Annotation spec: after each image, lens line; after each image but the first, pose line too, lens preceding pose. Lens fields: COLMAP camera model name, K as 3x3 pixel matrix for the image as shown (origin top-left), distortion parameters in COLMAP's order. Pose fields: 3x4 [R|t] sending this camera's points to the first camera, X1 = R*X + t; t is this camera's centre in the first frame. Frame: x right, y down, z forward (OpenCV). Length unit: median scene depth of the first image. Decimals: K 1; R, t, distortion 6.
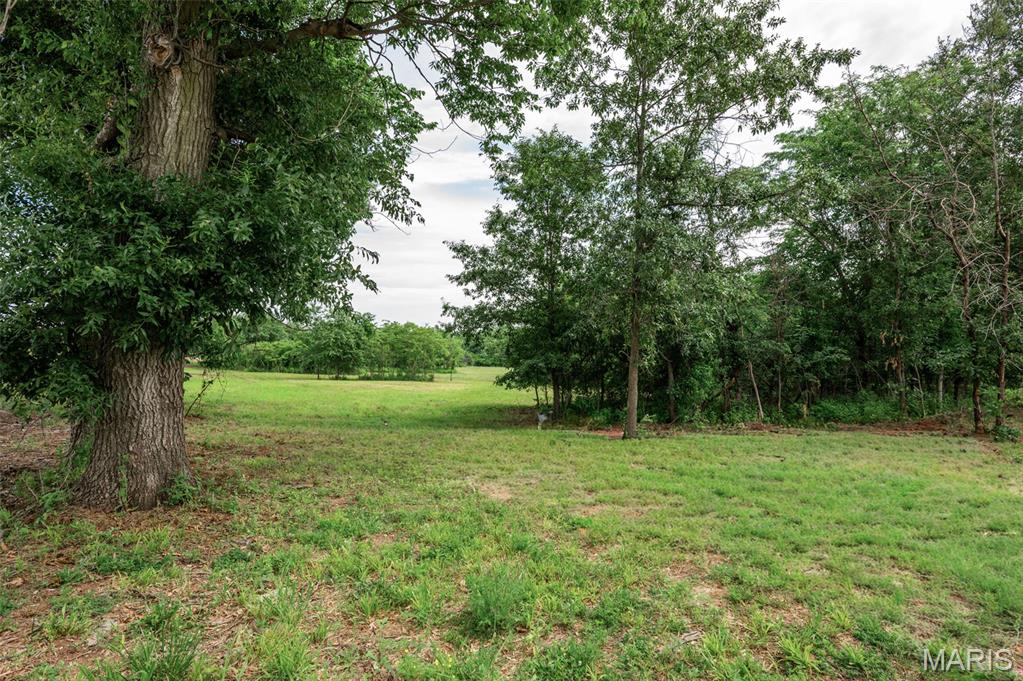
lens RADIAL K [[508.3, 0, 511.5], [0, 508.3, 340.5], [0, 0, 1]] dist [-0.006998, -0.000344]
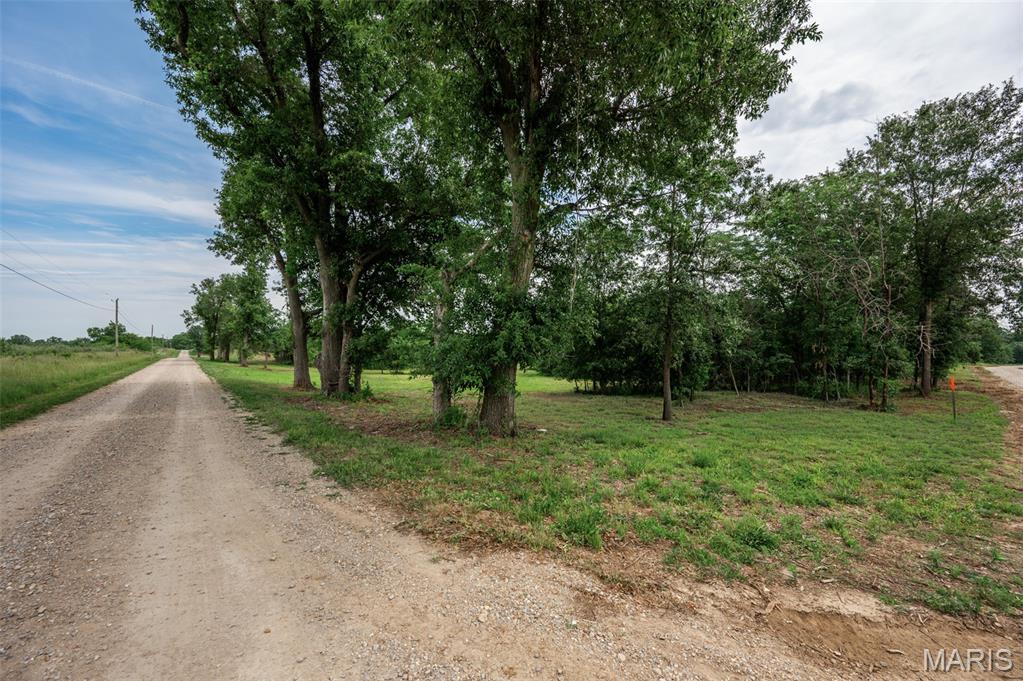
lens RADIAL K [[417.5, 0, 511.5], [0, 417.5, 340.5], [0, 0, 1]] dist [0.000985, 0.000065]
pose [[0.999411, -0.002462, 0.034240, -0.260396], [0.002395, 0.999995, 0.001975, -0.033725], [-0.034245, -0.001892, 0.999412, -0.280845]]
